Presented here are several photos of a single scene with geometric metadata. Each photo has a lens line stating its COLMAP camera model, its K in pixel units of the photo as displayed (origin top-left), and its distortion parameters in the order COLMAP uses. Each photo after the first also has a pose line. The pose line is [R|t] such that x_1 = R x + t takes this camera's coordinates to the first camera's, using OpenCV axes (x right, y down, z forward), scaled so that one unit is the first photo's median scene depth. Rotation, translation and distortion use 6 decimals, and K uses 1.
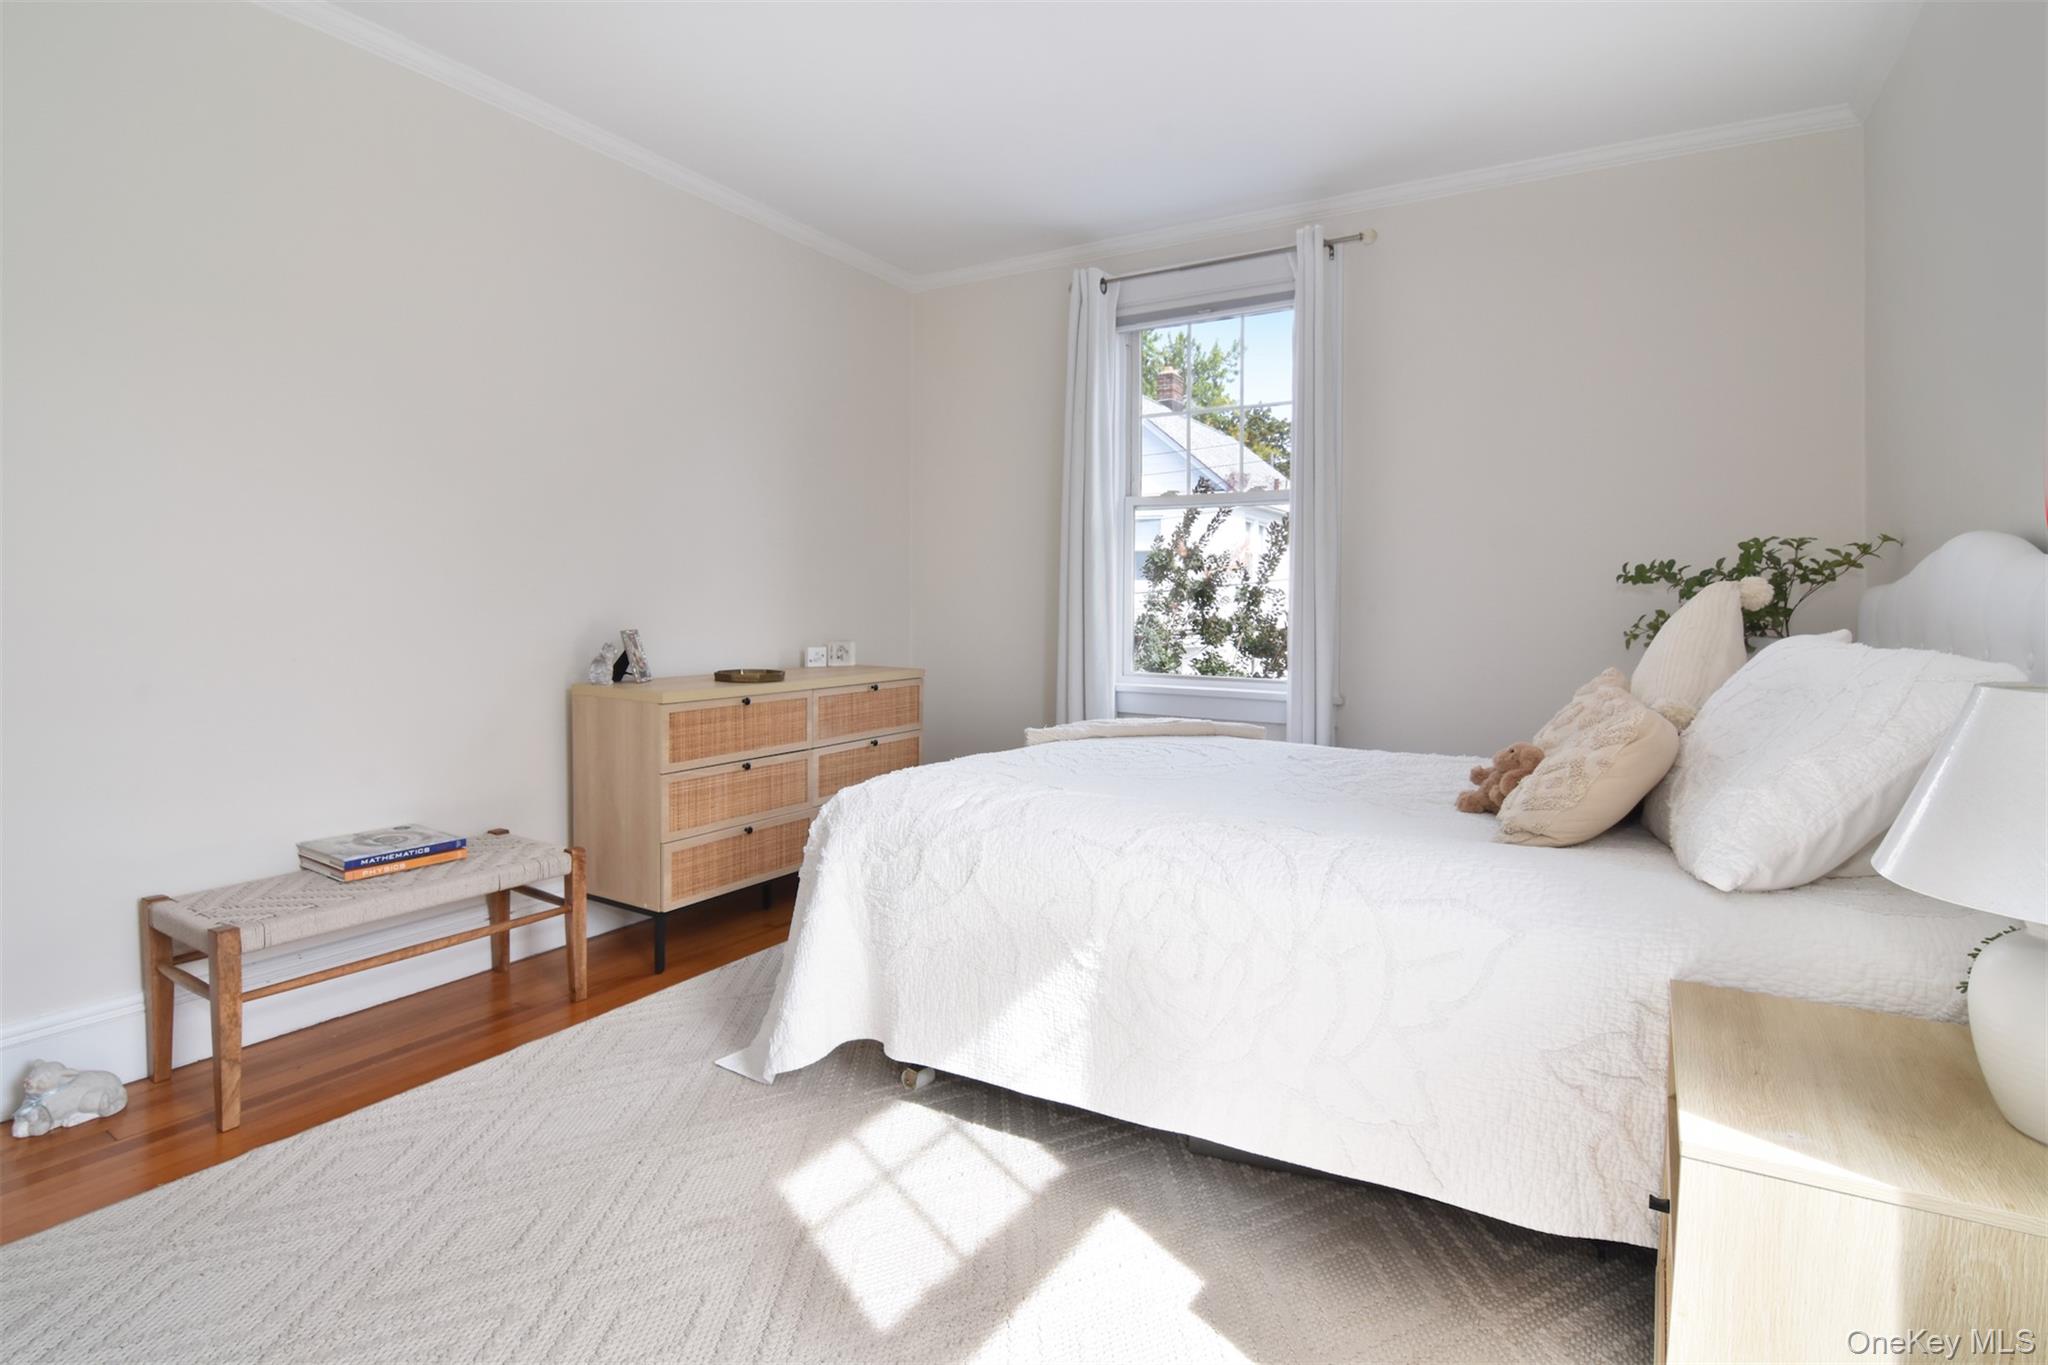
lens RADIAL K [[1016.6, 0, 1027.5], [0, 1016.6, 672.8], [0, 0, 1]] dist [-0.014236, -0.003222]
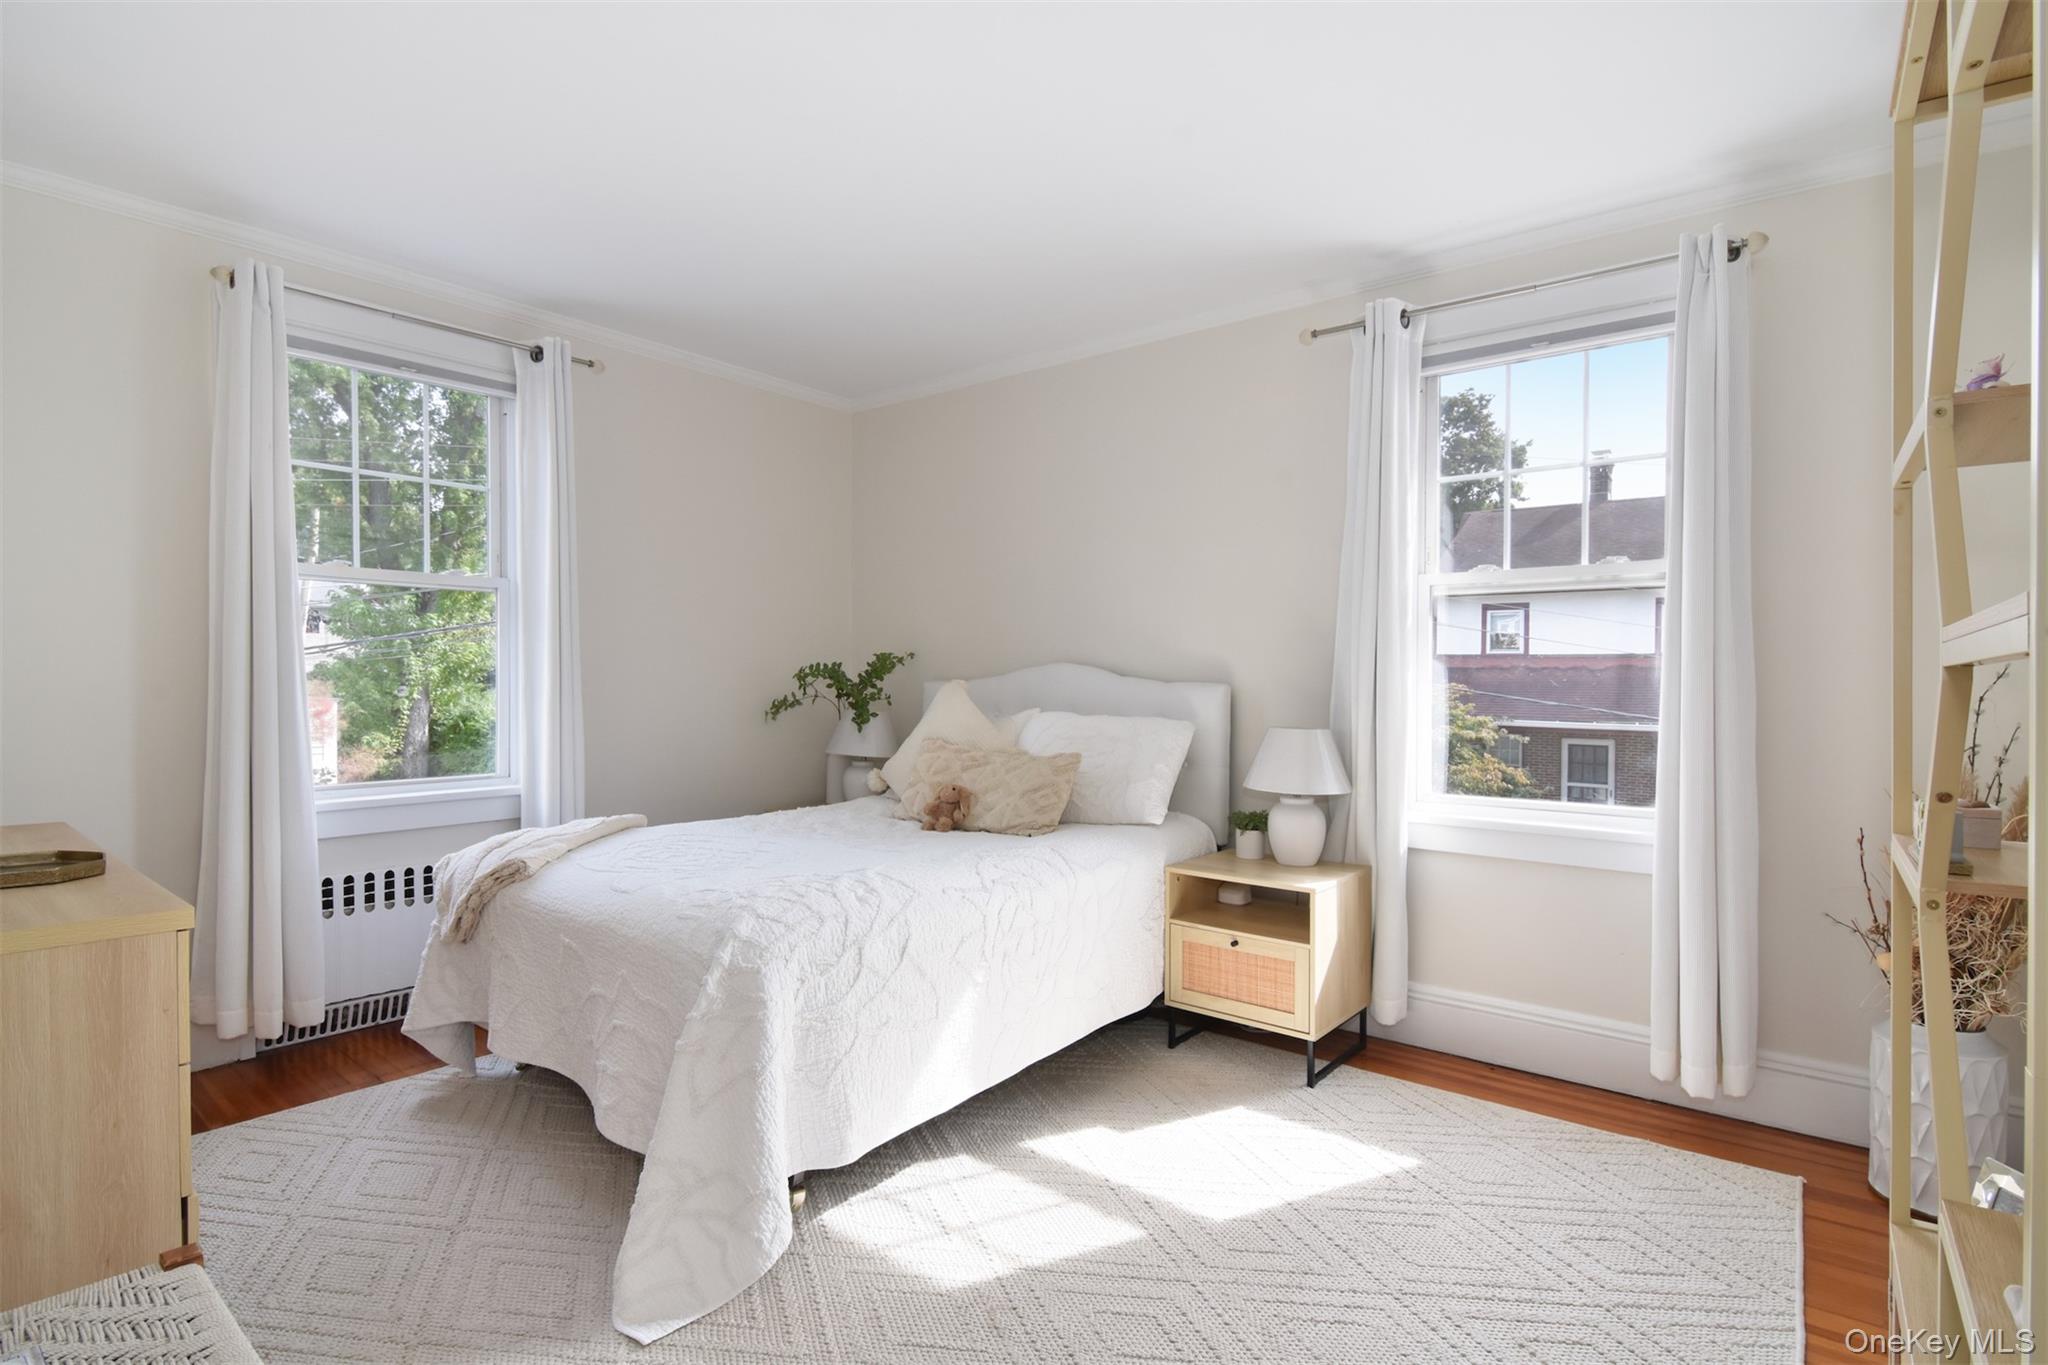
lens RADIAL K [[1016.6, 0, 1023.5], [0, 1016.6, 684.1], [0, 0, 1]] dist [-0.014236, -0.003222]
pose [[0.118663, -0.015170, 0.992819, -1.178124], [0.066298, 0.997773, 0.007322, -0.102842], [-0.990719, 0.064953, 0.119404, 0.708268]]
